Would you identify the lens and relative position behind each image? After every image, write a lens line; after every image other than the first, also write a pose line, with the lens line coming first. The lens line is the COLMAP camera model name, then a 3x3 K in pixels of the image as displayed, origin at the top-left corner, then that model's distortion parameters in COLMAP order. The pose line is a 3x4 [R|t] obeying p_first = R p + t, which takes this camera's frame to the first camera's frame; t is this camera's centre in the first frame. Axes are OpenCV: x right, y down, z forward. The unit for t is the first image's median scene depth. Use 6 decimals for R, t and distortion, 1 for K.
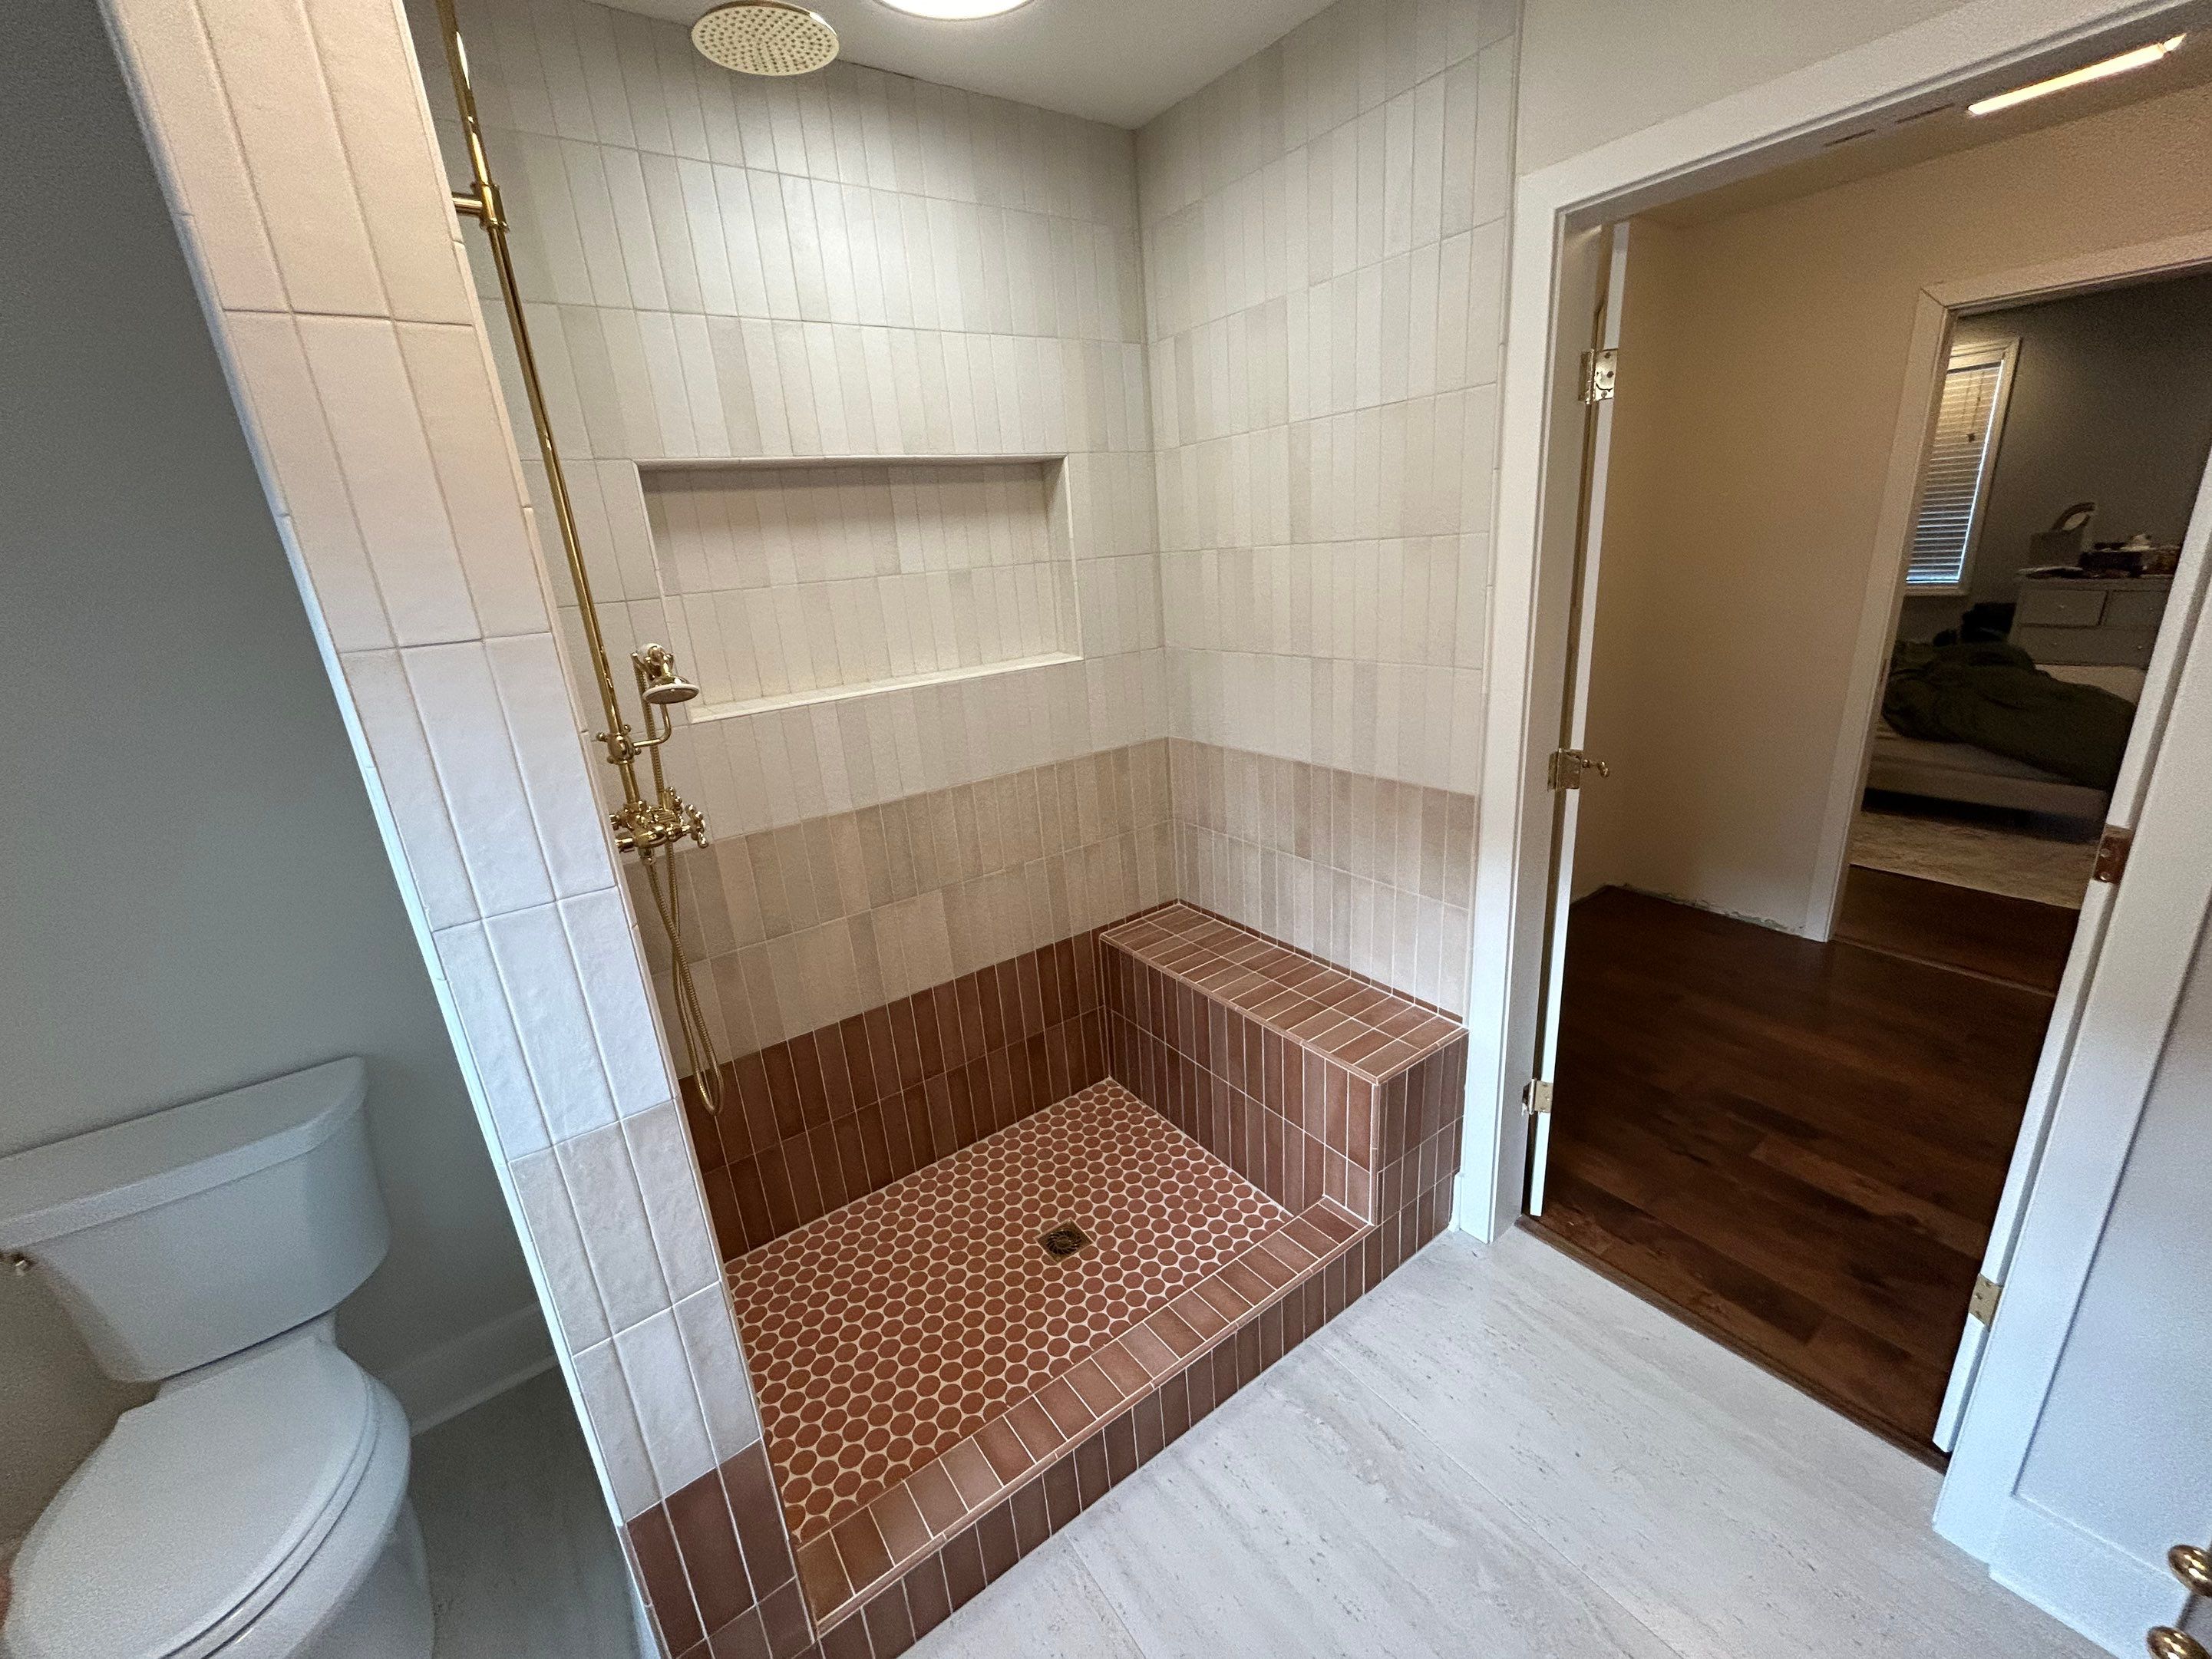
lens RADIAL K [[898.5, 0, 1103.7], [0, 898.5, 826.9], [0, 0, 1]] dist [0.000371, -0.000186]
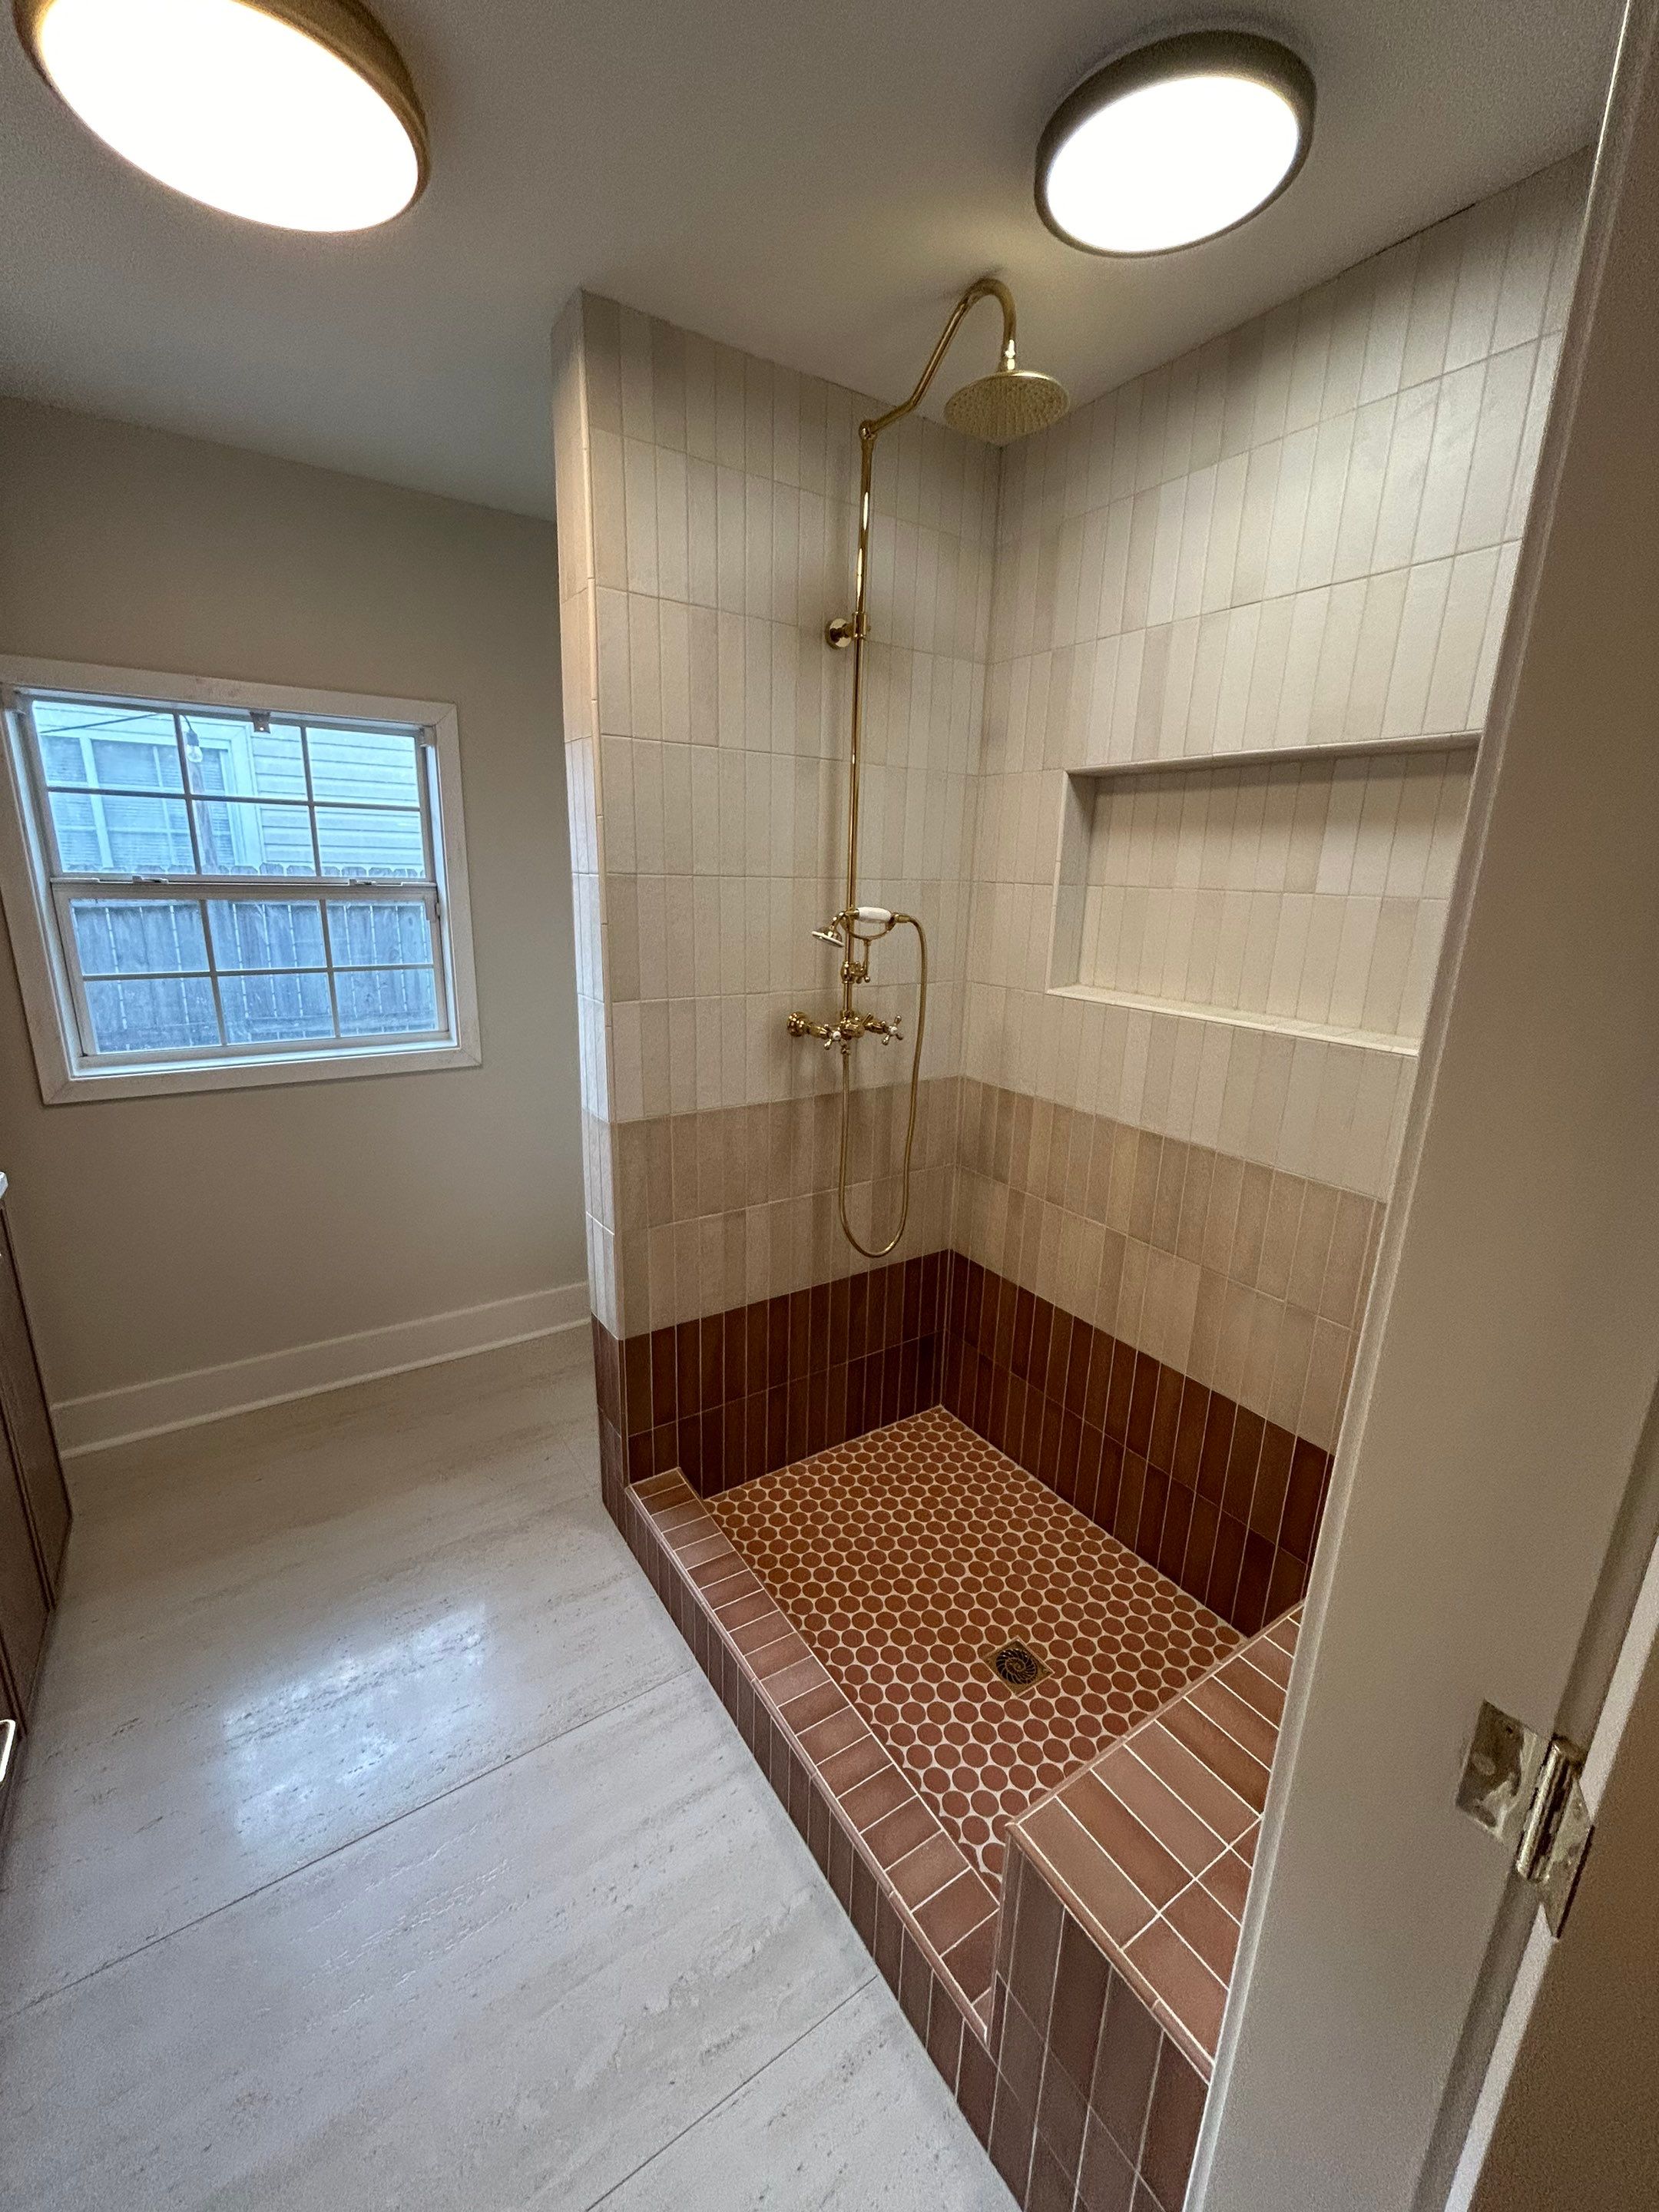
lens RADIAL K [[893.8, 0, 831.6], [0, 893.8, 1101.8], [0, 0, 1]] dist [-0.000325, 0.000473]
pose [[-0.034935, 0.323183, -0.945692, 0.591855], [-0.329876, 0.889506, 0.316167, -0.226525], [0.943378, 0.323006, 0.075536, 0.597750]]
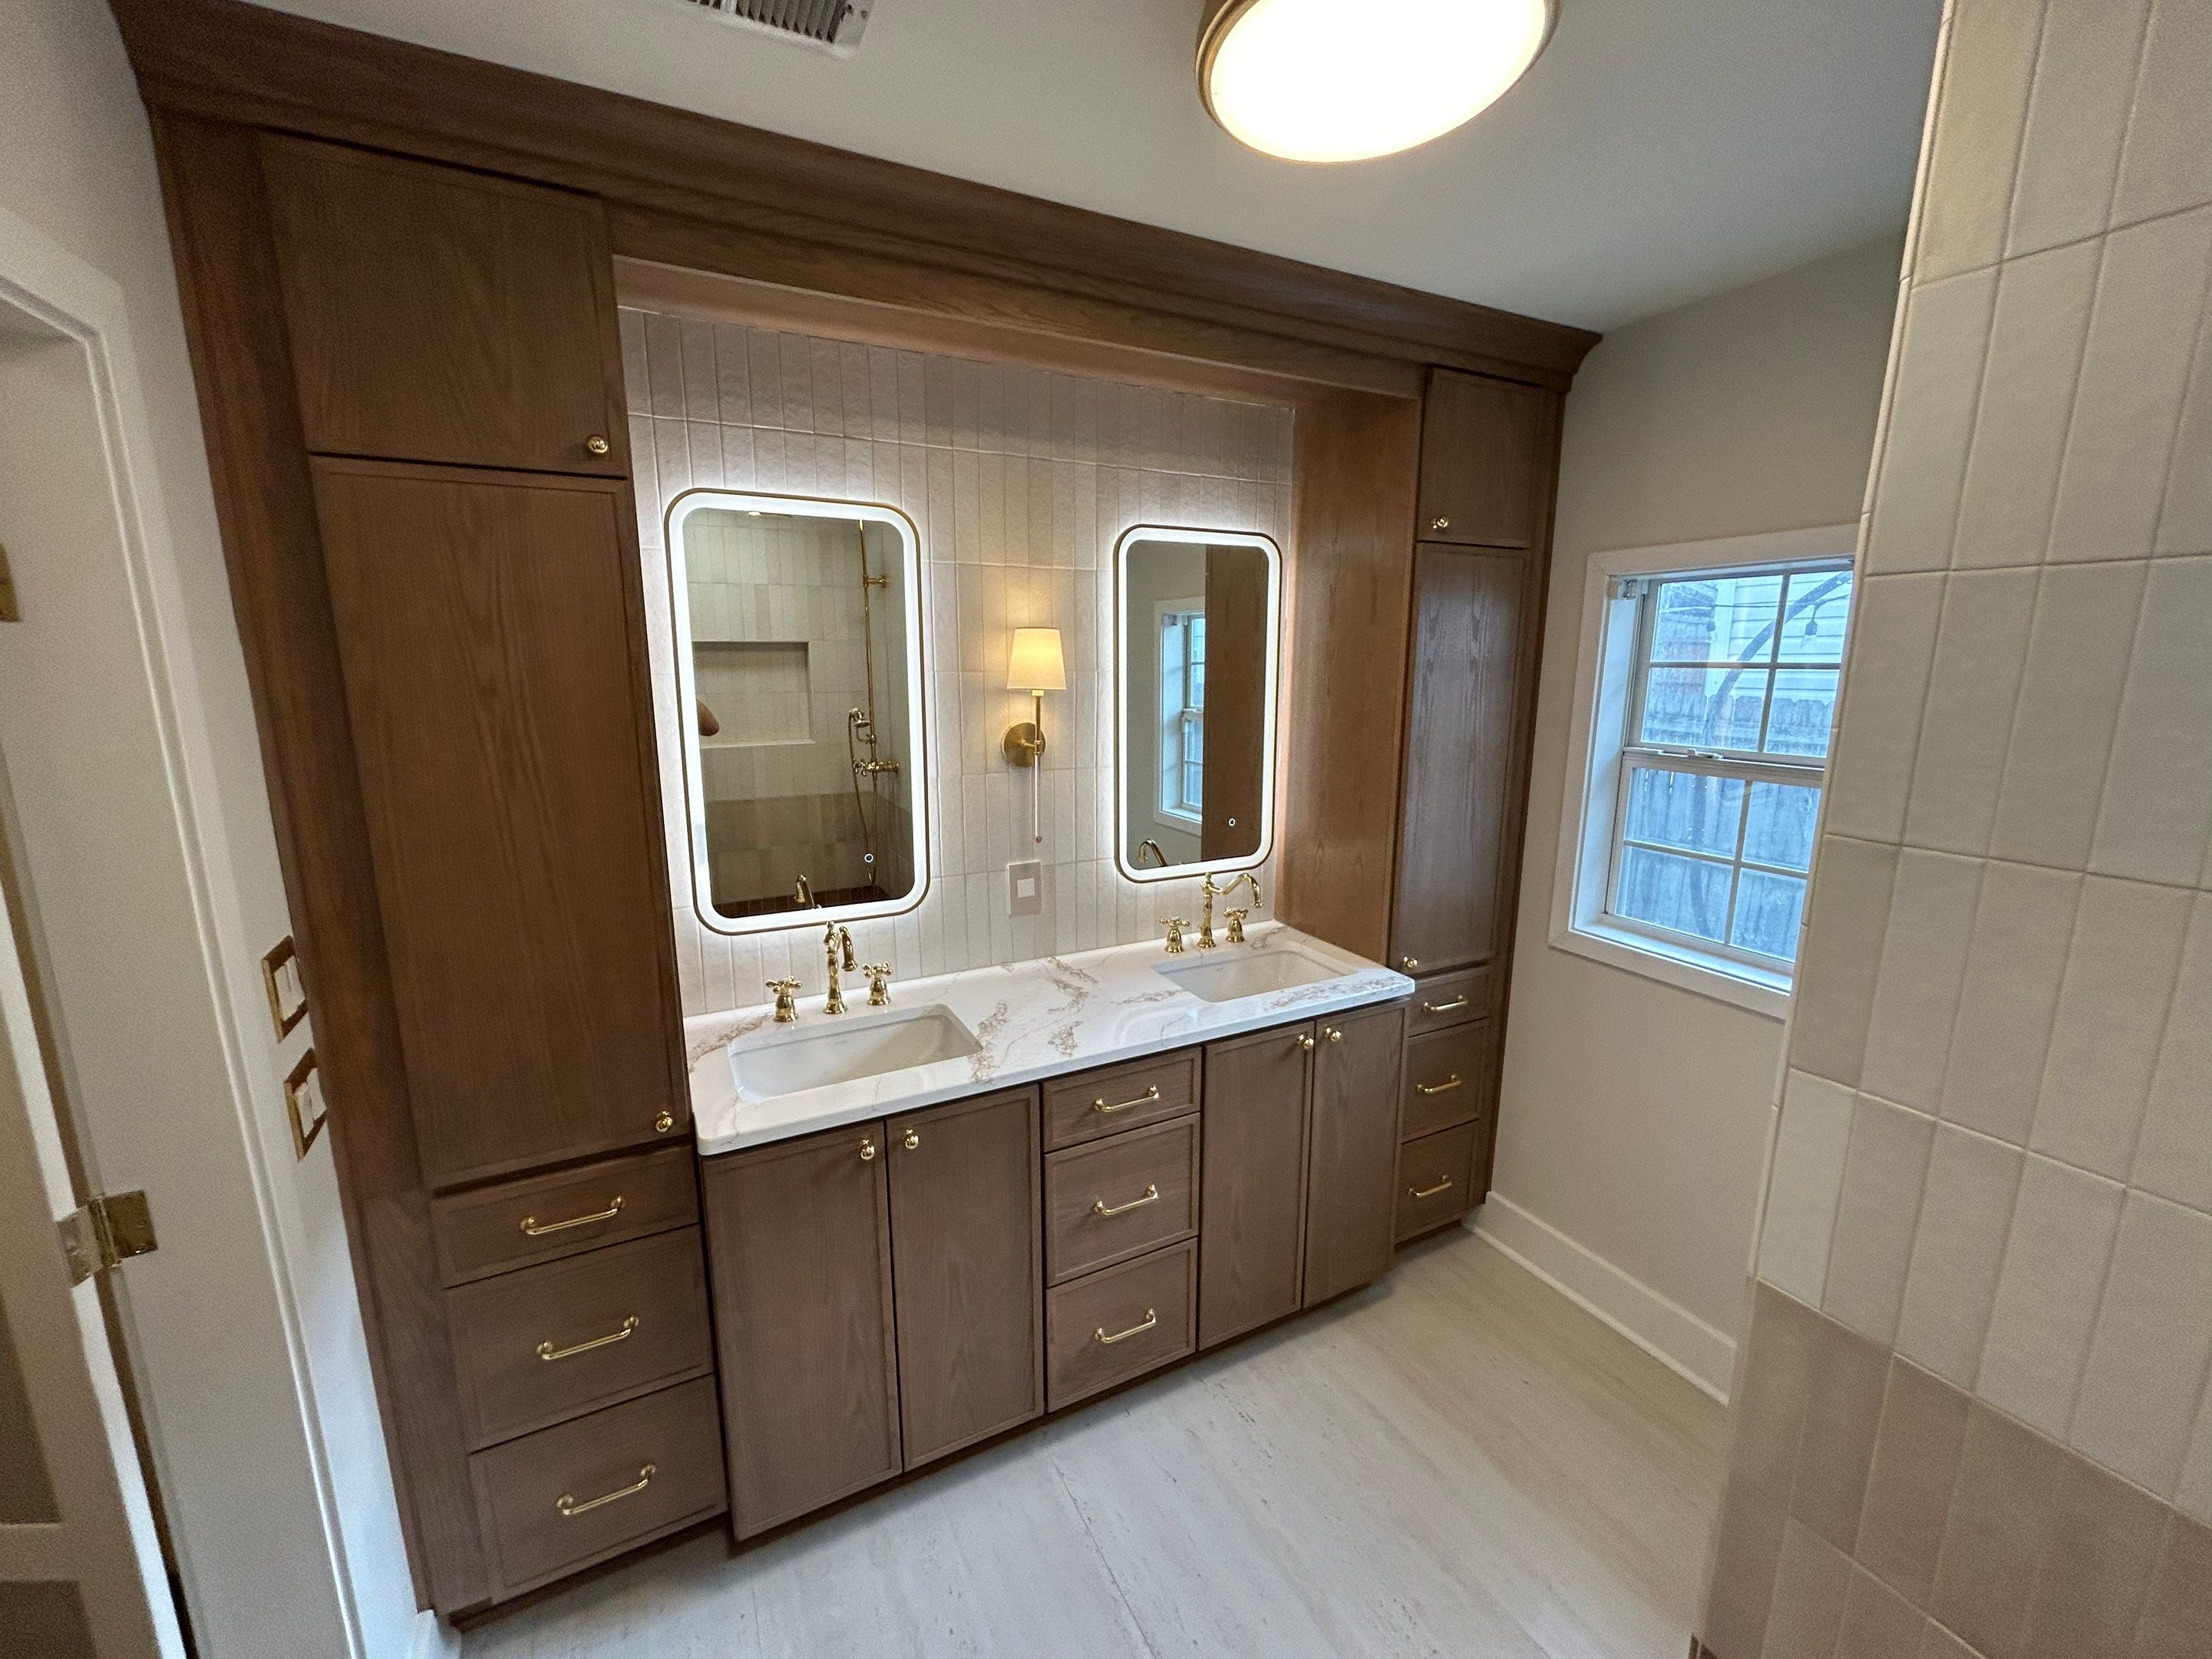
lens RADIAL K [[881.7, 0, 1106.0], [0, 881.7, 829.5], [0, 0, 1]] dist [-0.001472, -0.000301]
pose [[-0.986741, 0.043635, 0.156327, 0.030348], [0.113160, 0.875431, 0.469910, -0.320484], [-0.116349, 0.481370, -0.868761, 0.794677]]
